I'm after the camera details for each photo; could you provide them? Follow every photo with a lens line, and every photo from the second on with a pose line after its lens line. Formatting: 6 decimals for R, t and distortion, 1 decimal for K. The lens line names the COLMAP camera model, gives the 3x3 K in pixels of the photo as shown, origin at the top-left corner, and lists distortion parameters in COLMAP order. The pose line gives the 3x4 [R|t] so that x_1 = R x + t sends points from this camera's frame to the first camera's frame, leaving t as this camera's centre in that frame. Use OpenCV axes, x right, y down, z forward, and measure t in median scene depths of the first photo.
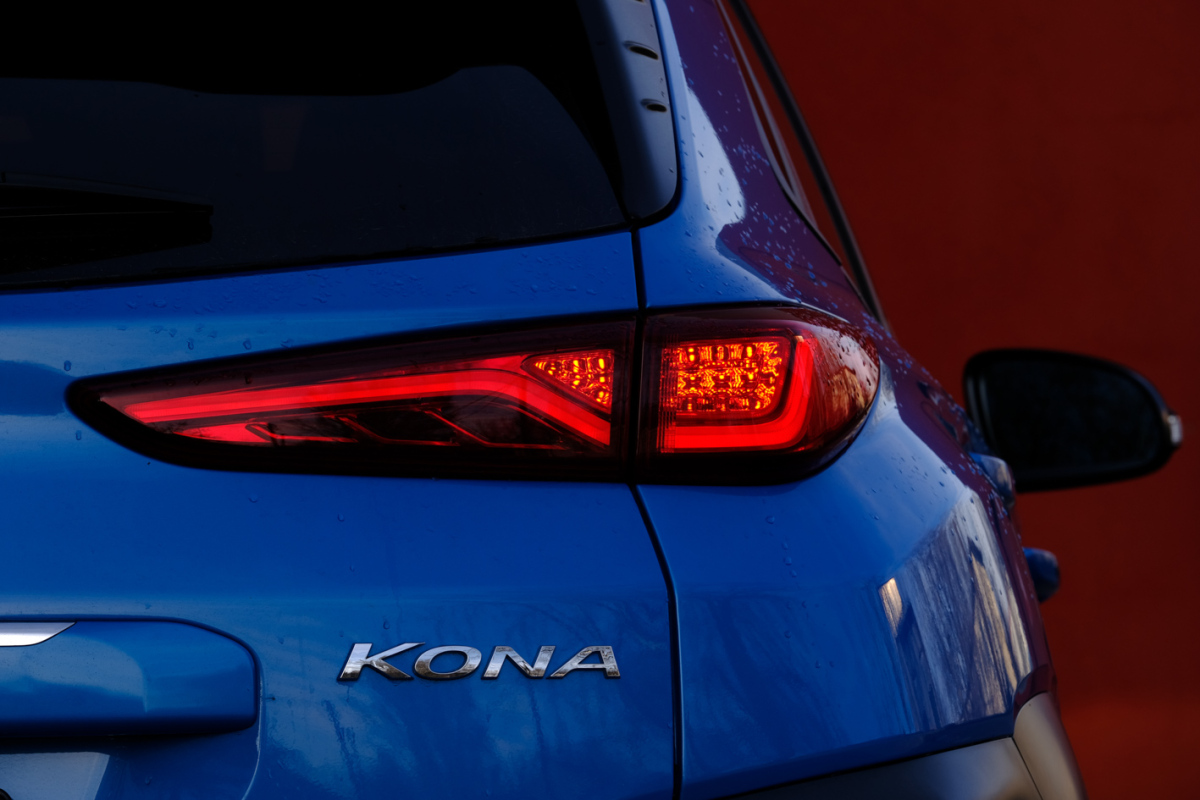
lens RADIAL K [[6213.2, 0, 599.0], [0, 6213.2, 398.3], [0, 0, 1]] dist [0.573138, 0.000000]
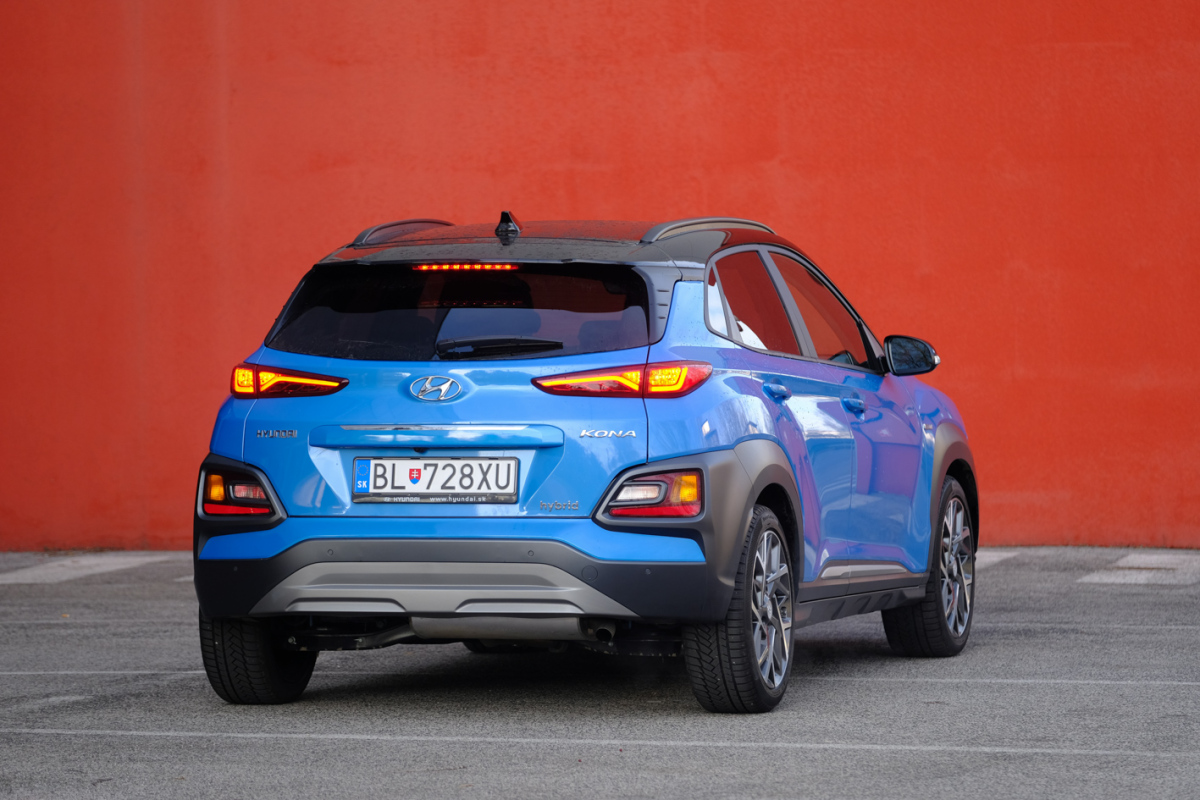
lens RADIAL K [[6213.2, 0, 607.0], [0, 6213.2, 390.9], [0, 0, 1]] dist [0.573138, 0.000000]
pose [[0.981173, 0.008616, -0.192940, 0.931645], [0.000370, 0.998919, 0.046488, -0.222126], [0.193132, -0.045684, 0.980109, -3.866064]]
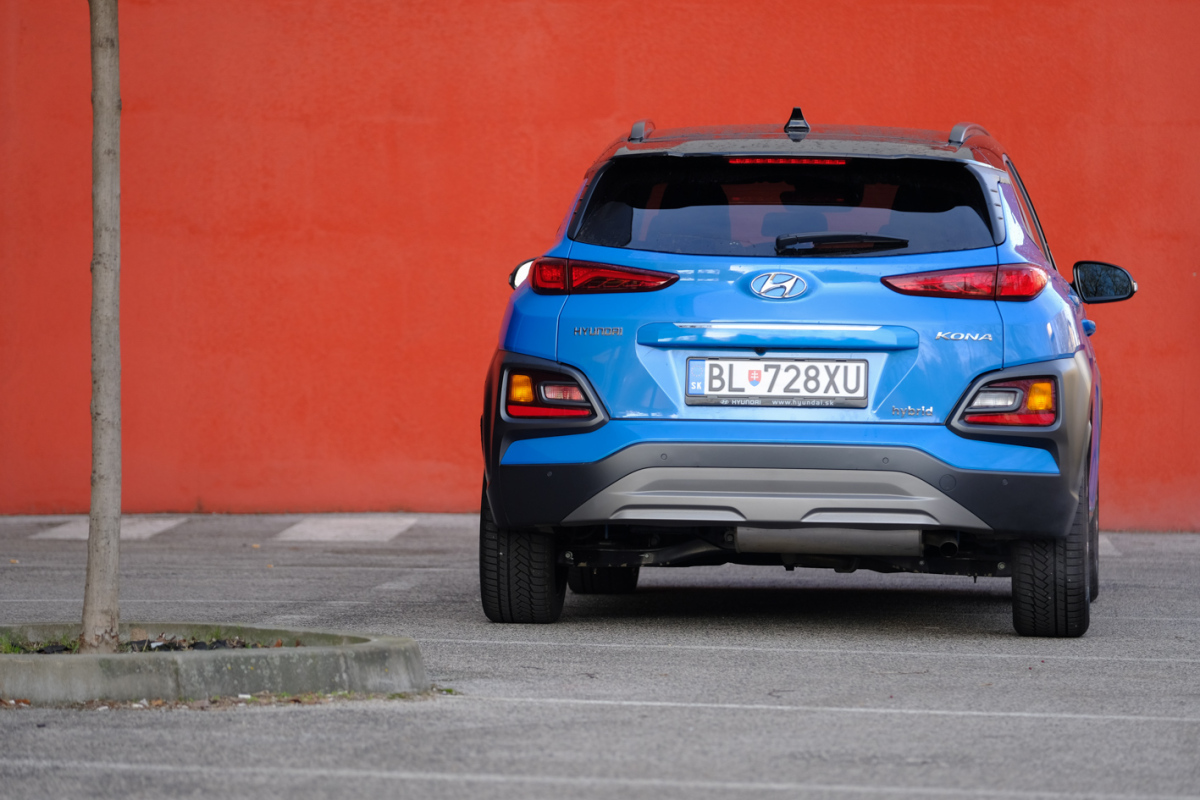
lens RADIAL K [[6393.5, 0, 597.5], [0, 6393.5, 408.3], [0, 0, 1]] dist [0.502217, 0.000000]
pose [[0.999485, 0.028129, -0.015412, -0.218692], [-0.027620, 0.999098, 0.032268, -0.053158], [0.016306, -0.031826, 0.999360, -3.861480]]
